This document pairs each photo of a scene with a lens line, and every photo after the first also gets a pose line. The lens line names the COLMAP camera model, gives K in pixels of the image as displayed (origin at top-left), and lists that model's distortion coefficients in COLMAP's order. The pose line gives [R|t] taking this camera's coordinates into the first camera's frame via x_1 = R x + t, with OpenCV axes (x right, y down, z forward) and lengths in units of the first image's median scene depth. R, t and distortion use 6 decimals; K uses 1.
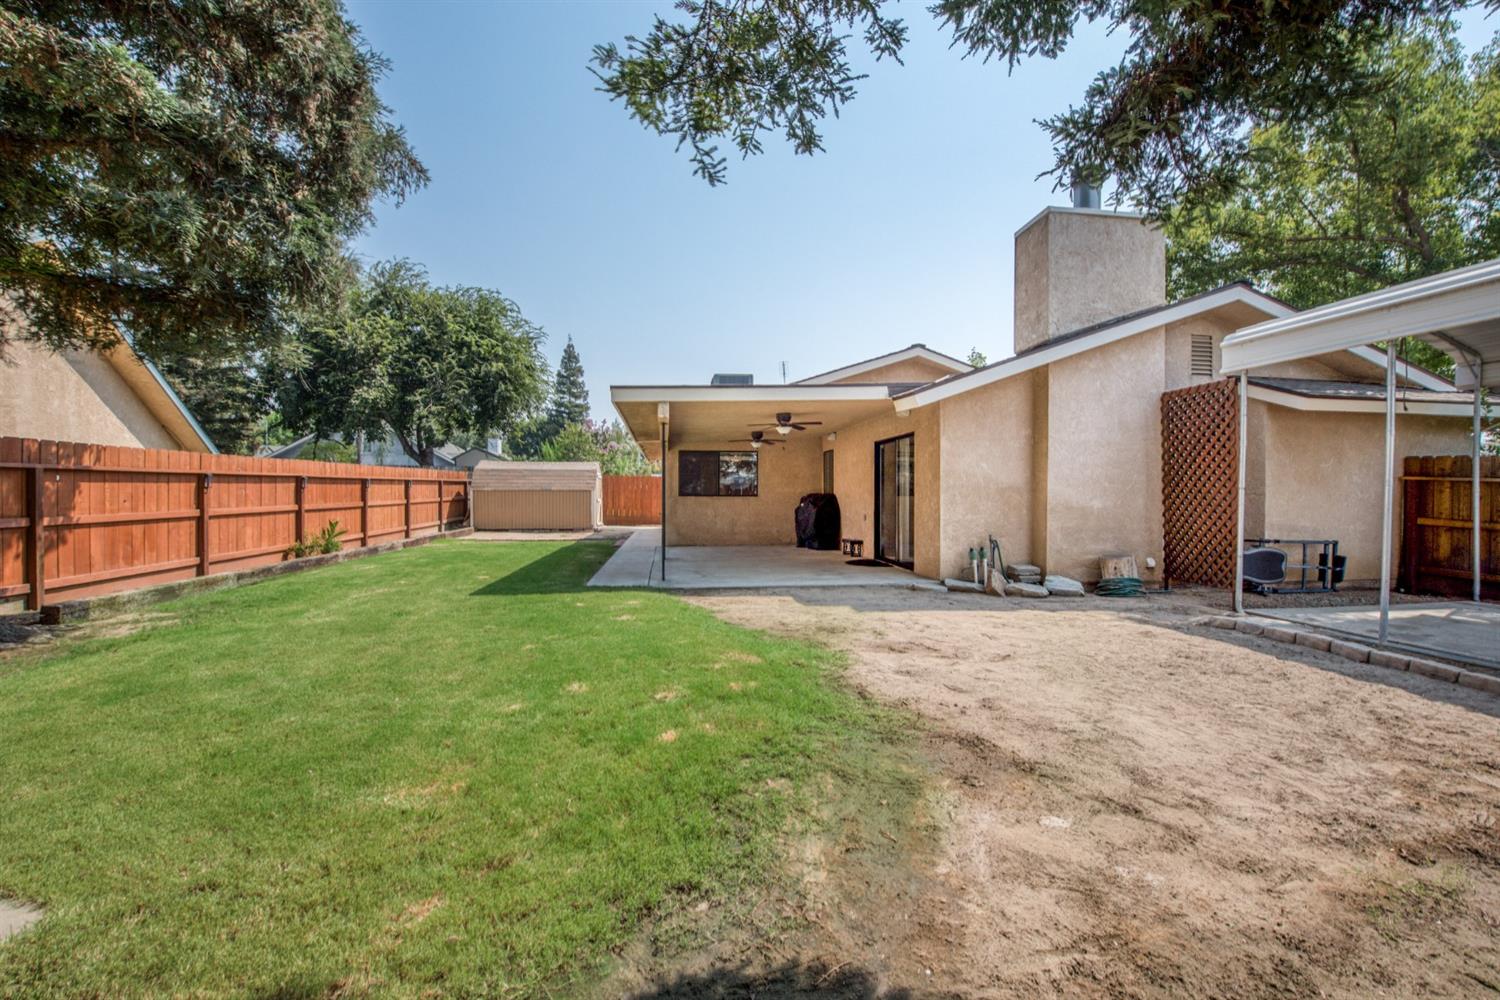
lens RADIAL K [[634.8, 0, 745.9], [0, 634.8, 494.1], [0, 0, 1]] dist [-0.034047, -0.000055]
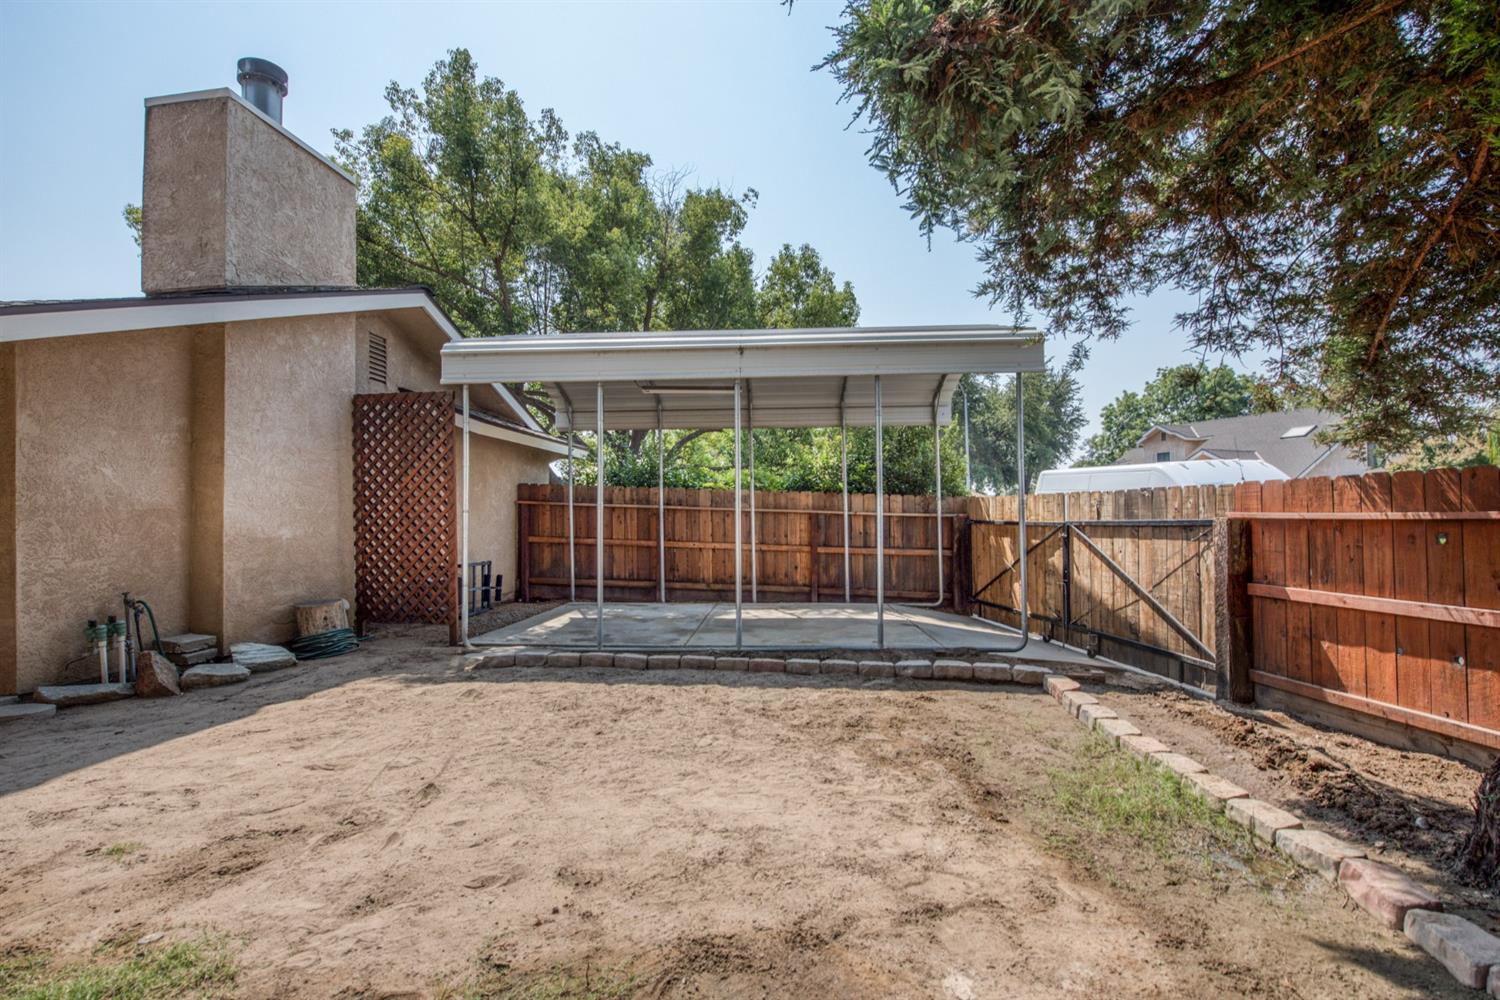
lens RADIAL K [[691.0, 0, 750.0], [0, 691.0, 500.0], [0, 0, 1]] dist [-0.013631, -0.000809]
pose [[0.225632, 0.015646, 0.974087, -0.092394], [0.009768, 0.999784, -0.018321, -0.002702], [-0.974164, 0.013649, 0.225431, 0.305876]]
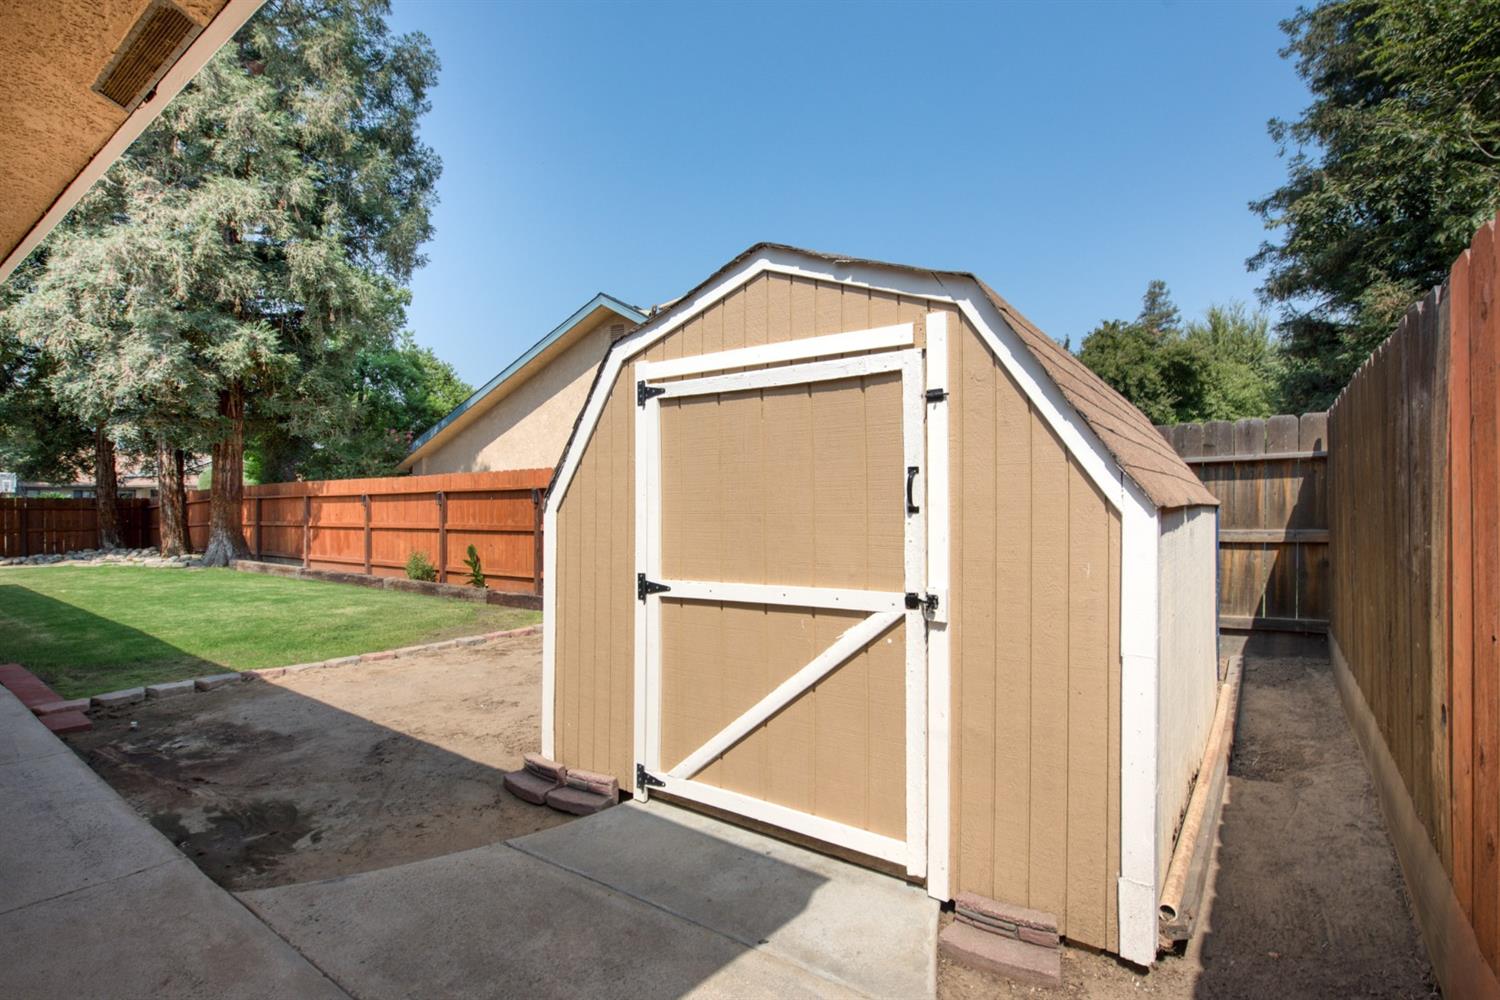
lens RADIAL K [[760.7, 0, 752.4], [0, 760.7, 516.3], [0, 0, 1]] dist [-0.002226, -0.000336]
pose [[-0.718307, 0.005444, -0.695705, -0.382978], [-0.005803, 0.999888, 0.013816, -0.015369], [0.695702, 0.013961, -0.718194, 2.793153]]
